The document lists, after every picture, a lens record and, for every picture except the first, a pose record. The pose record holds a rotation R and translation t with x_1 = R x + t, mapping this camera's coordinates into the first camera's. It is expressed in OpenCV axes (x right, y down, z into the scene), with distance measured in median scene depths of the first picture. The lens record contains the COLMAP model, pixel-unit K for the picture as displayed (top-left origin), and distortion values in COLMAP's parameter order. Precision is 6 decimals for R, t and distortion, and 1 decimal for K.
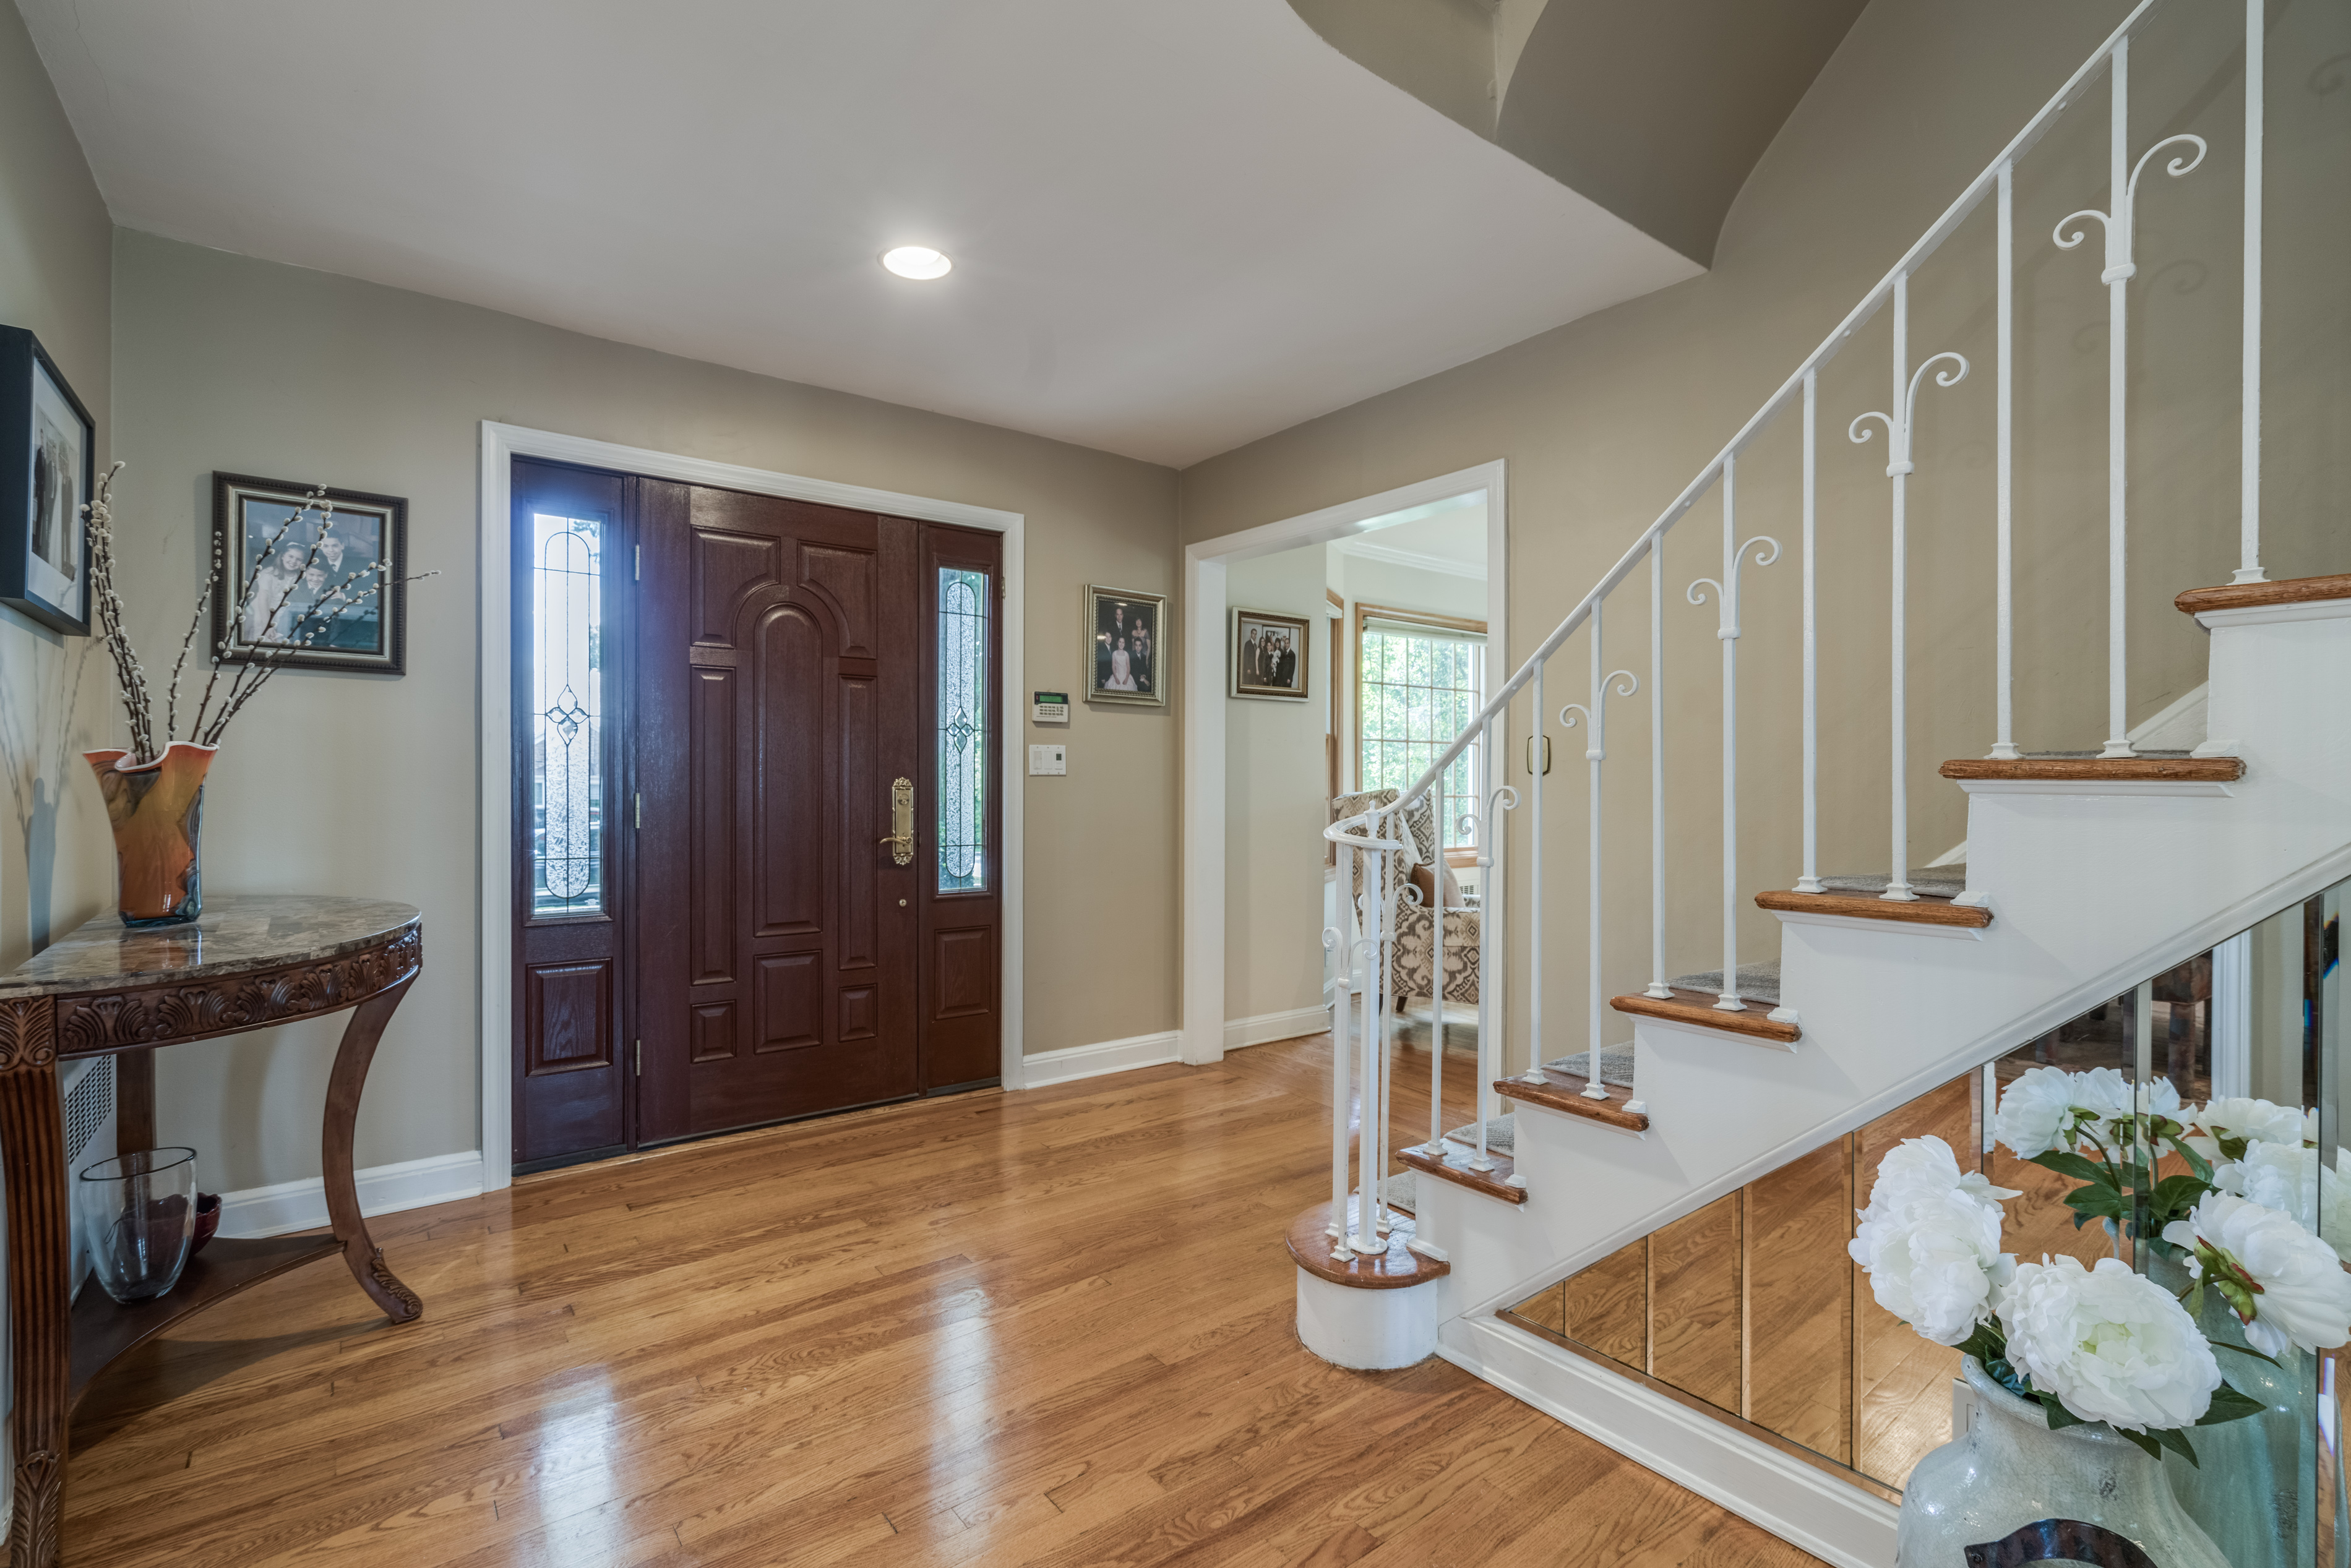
lens RADIAL K [[1073.0, 0, 1157.9], [0, 1073.0, 784.4], [0, 0, 1]] dist [-0.005942, 0.001783]
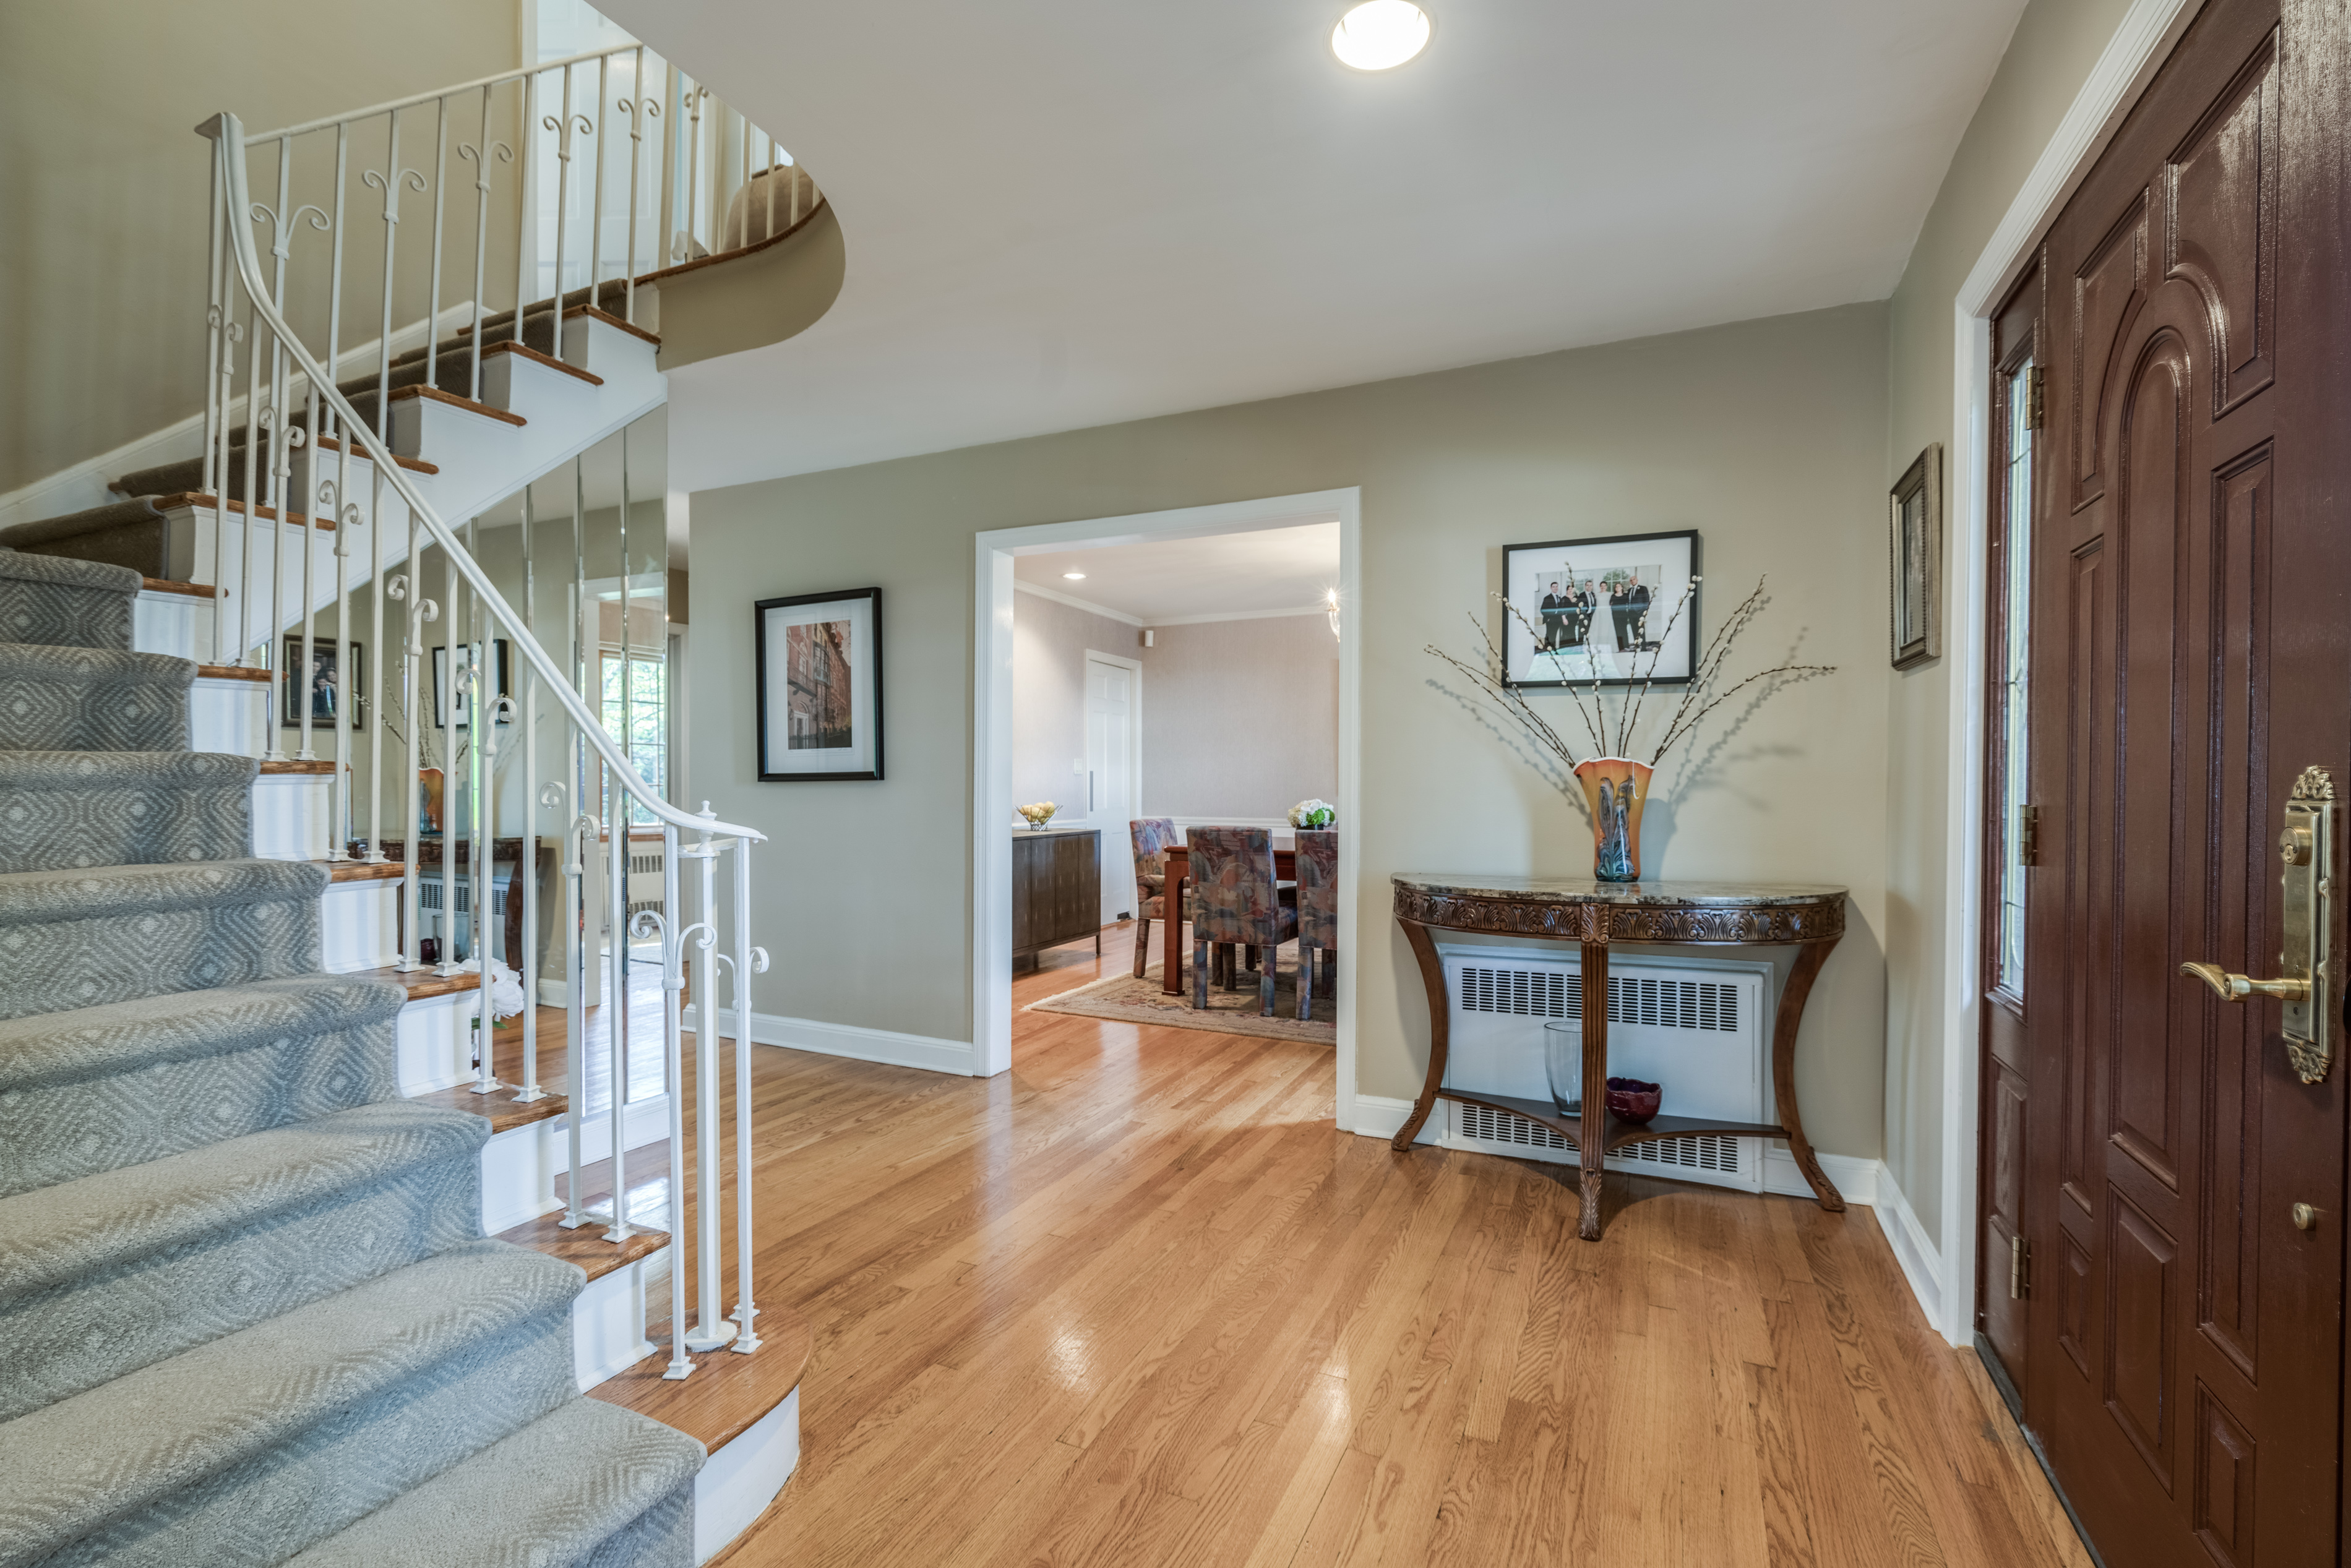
lens RADIAL K [[1073.0, 0, 1174.0], [0, 1073.0, 782.3], [0, 0, 1]] dist [-0.005942, 0.001783]
pose [[-0.884028, -0.002834, -0.467425, 0.205287], [-0.003352, 0.999994, 0.000277, -0.004038], [0.467421, 0.001812, -0.884033, 1.451644]]
